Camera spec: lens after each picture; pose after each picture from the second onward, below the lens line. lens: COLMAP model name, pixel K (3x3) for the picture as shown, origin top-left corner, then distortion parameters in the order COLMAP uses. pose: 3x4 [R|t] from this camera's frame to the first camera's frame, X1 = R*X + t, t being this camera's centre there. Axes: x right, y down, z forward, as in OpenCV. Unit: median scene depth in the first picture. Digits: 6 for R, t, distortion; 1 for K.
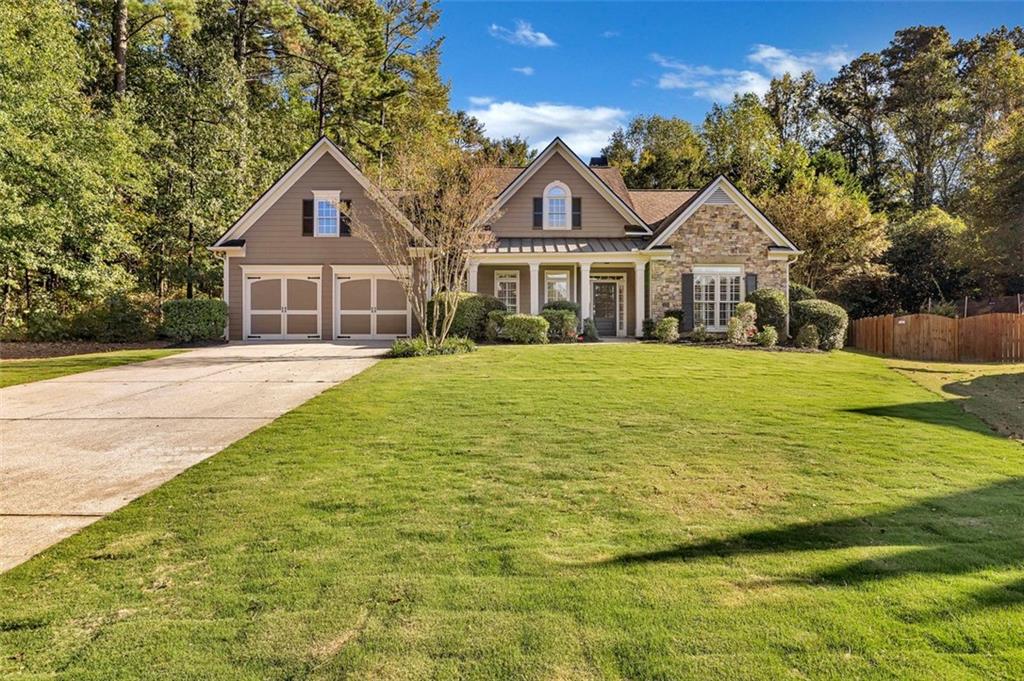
lens RADIAL K [[626.6, 0, 517.7], [0, 626.6, 343.0], [0, 0, 1]] dist [-0.000712, -0.005556]
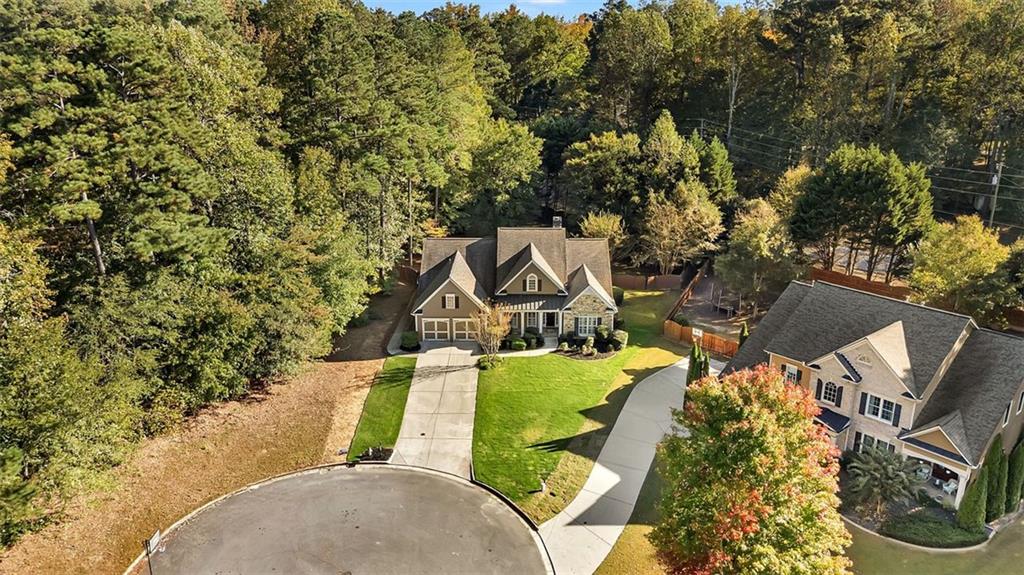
lens RADIAL K [[739.0, 0, 515.3], [0, 739.0, 287.5], [0, 0, 1]] dist [0.016325, -0.011362]
pose [[0.999771, 0.006418, -0.020411, 0.068080], [0.000383, 0.948437, 0.316965, -1.453941], [0.021393, -0.316901, 0.948217, -2.379494]]
